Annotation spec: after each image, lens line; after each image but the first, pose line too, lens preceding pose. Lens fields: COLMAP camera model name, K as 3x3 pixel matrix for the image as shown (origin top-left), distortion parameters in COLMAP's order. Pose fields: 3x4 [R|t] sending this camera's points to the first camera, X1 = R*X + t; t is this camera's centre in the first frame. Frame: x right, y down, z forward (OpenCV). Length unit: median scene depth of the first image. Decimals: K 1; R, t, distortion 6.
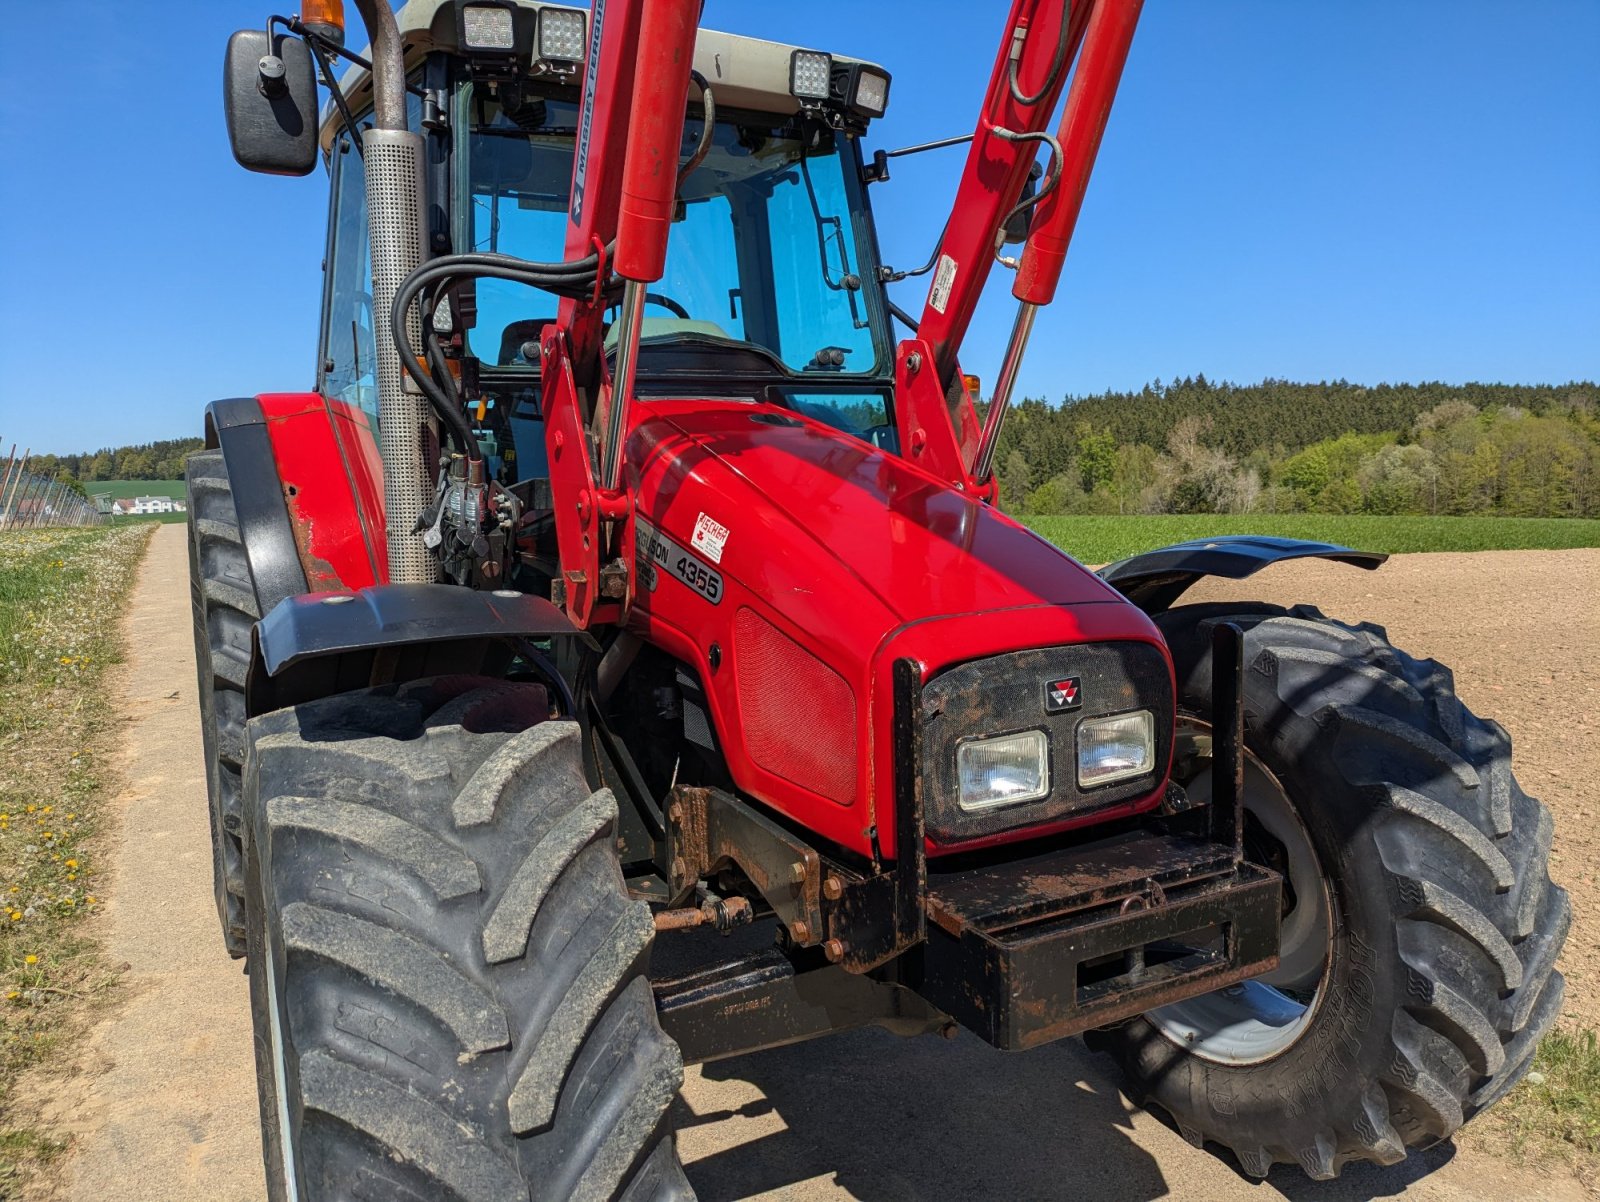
lens RADIAL K [[1186.2, 0, 800.3], [0, 1186.2, 606.9], [0, 0, 1]] dist [0.042713, -0.038623]
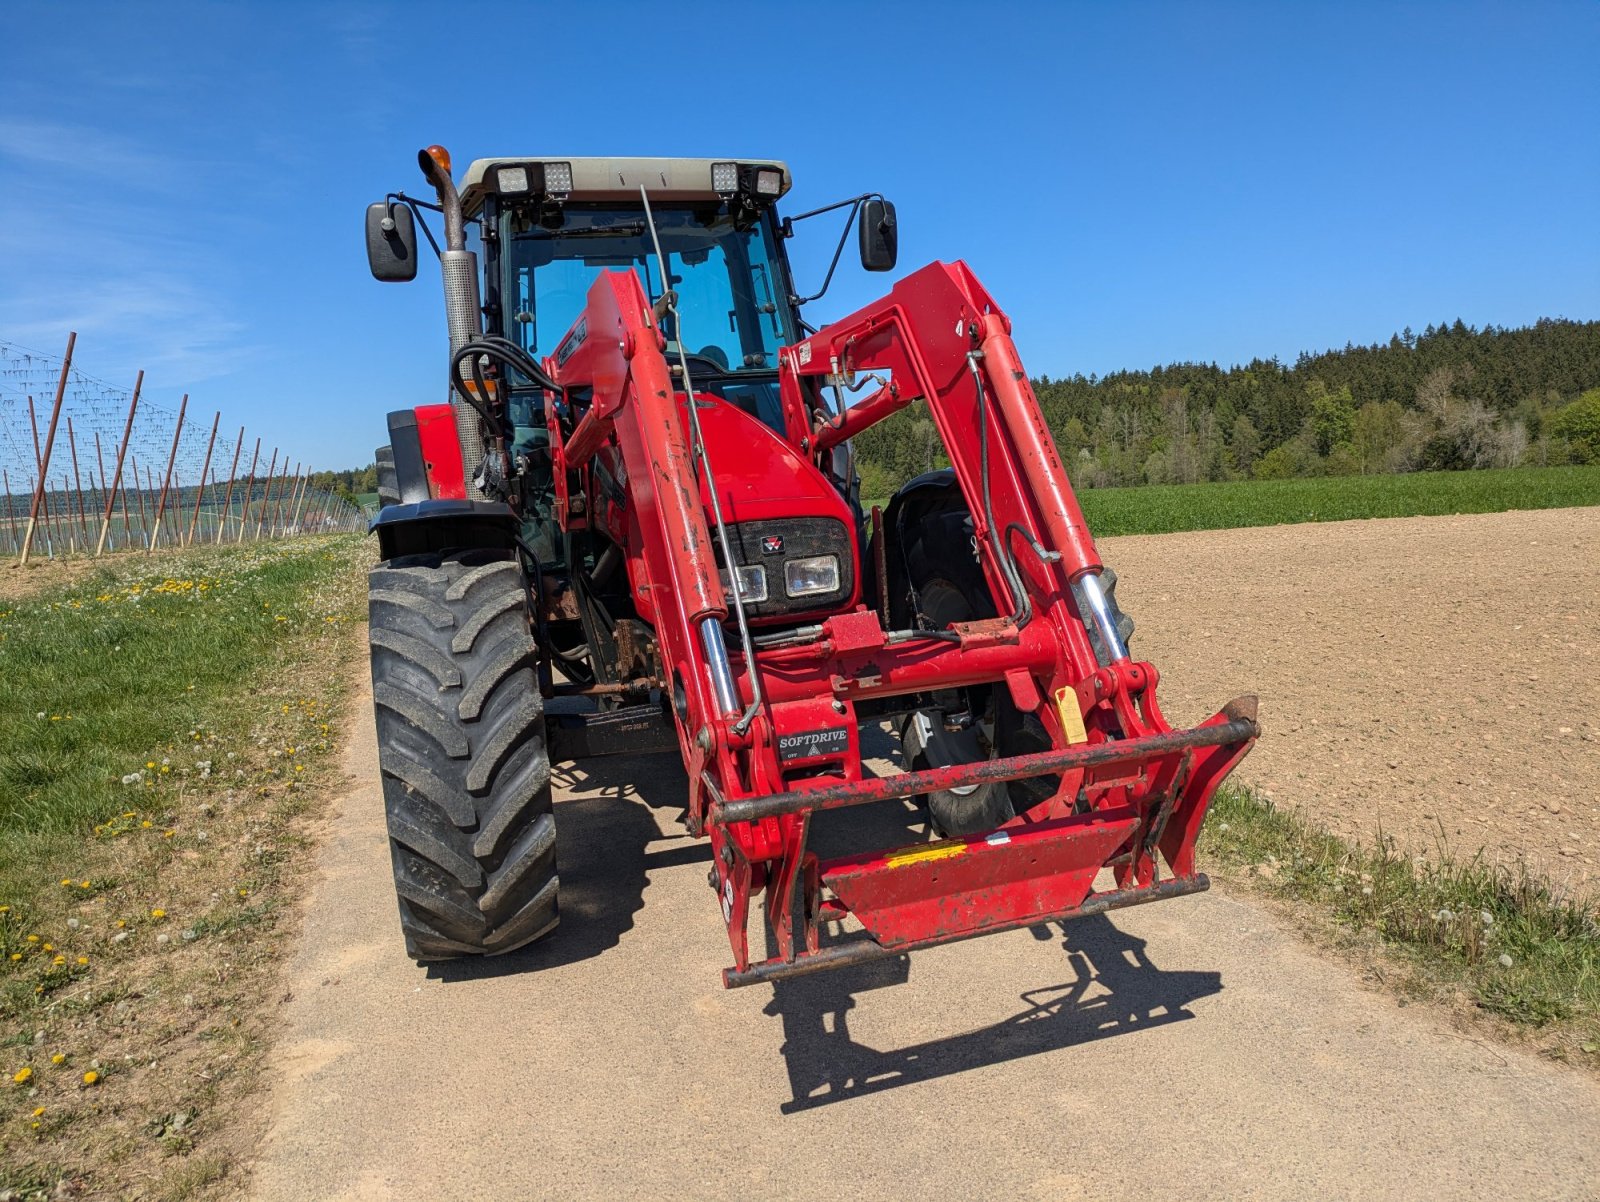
lens RADIAL K [[1174.1, 0, 765.5], [0, 1174.1, 626.4], [0, 0, 1]] dist [0.047668, -0.051390]
pose [[0.978092, -0.021011, -0.207111, 0.360790], [0.027134, 0.999273, 0.026768, 0.093003], [0.206398, -0.031802, 0.977951, -0.493082]]
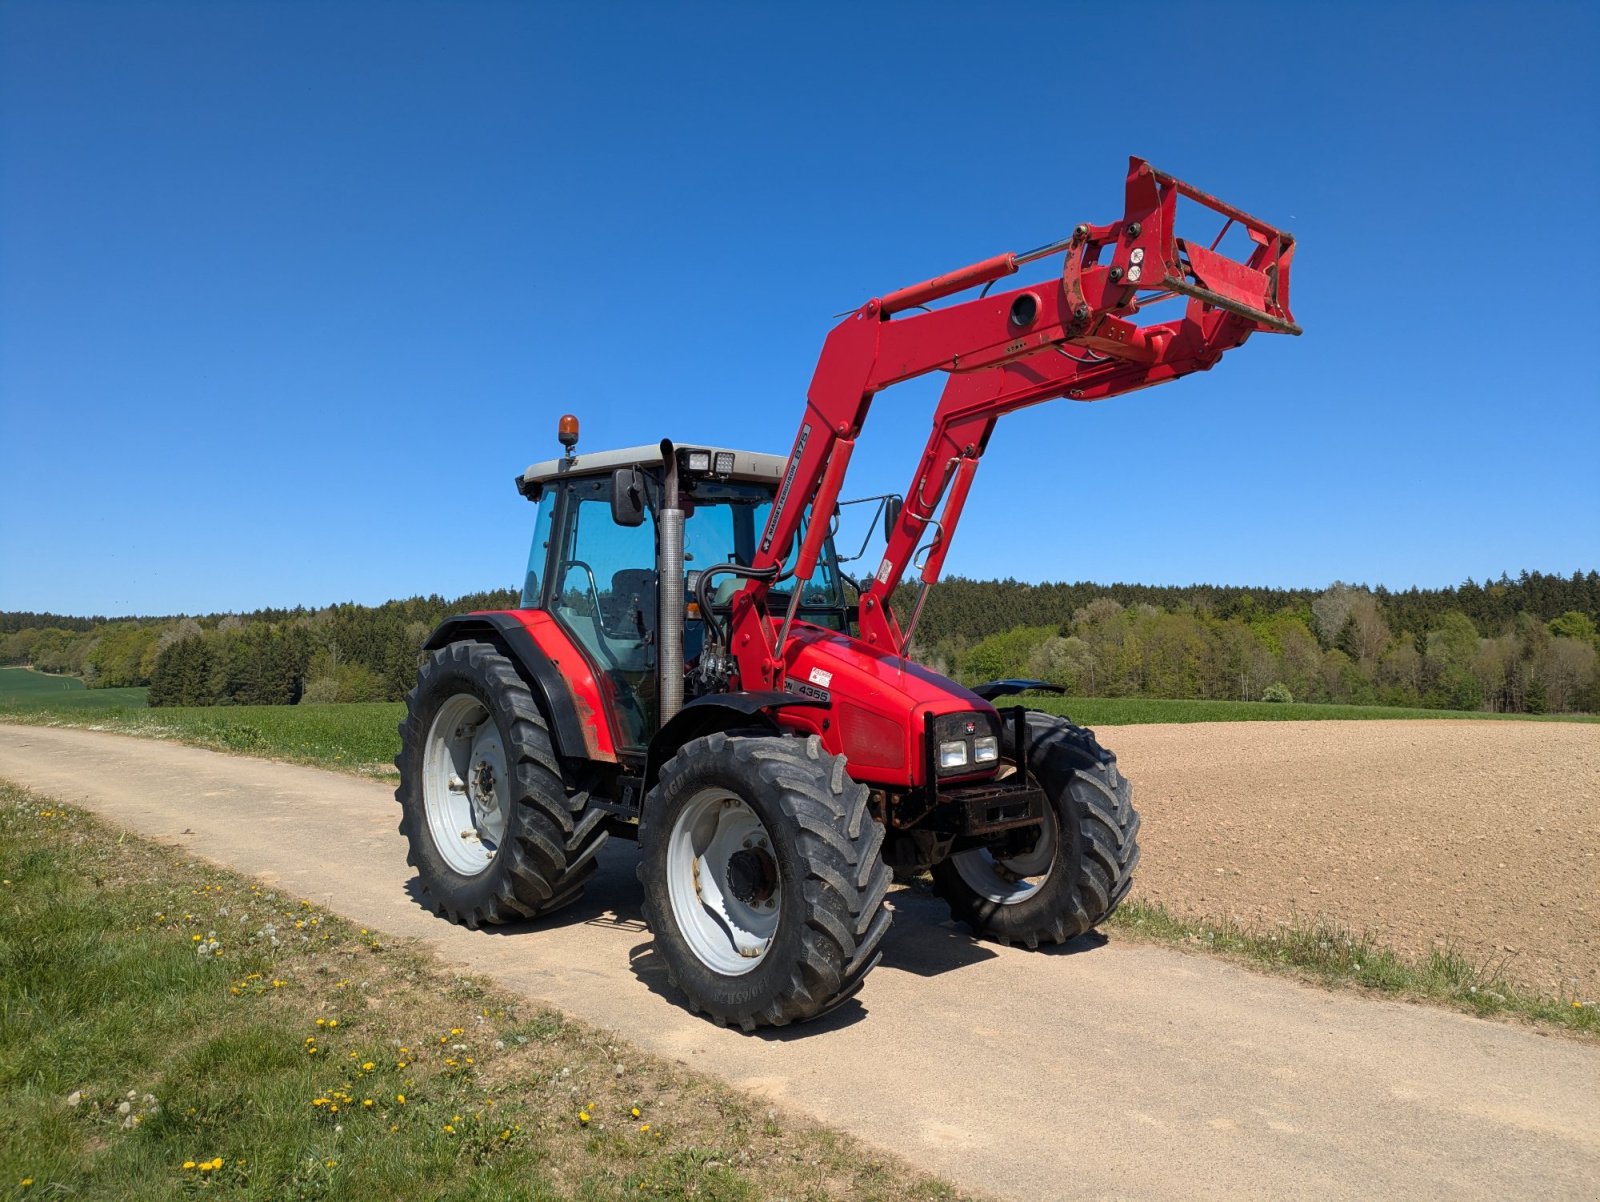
lens RADIAL K [[1180.7, 0, 802.6], [0, 1180.7, 618.1], [0, 0, 1]] dist [0.061529, -0.057929]
pose [[0.970024, 0.011248, 0.242750, -0.535828], [0.024577, 0.989266, -0.144046, 0.130799], [-0.241764, 0.145694, 0.959335, -1.040584]]
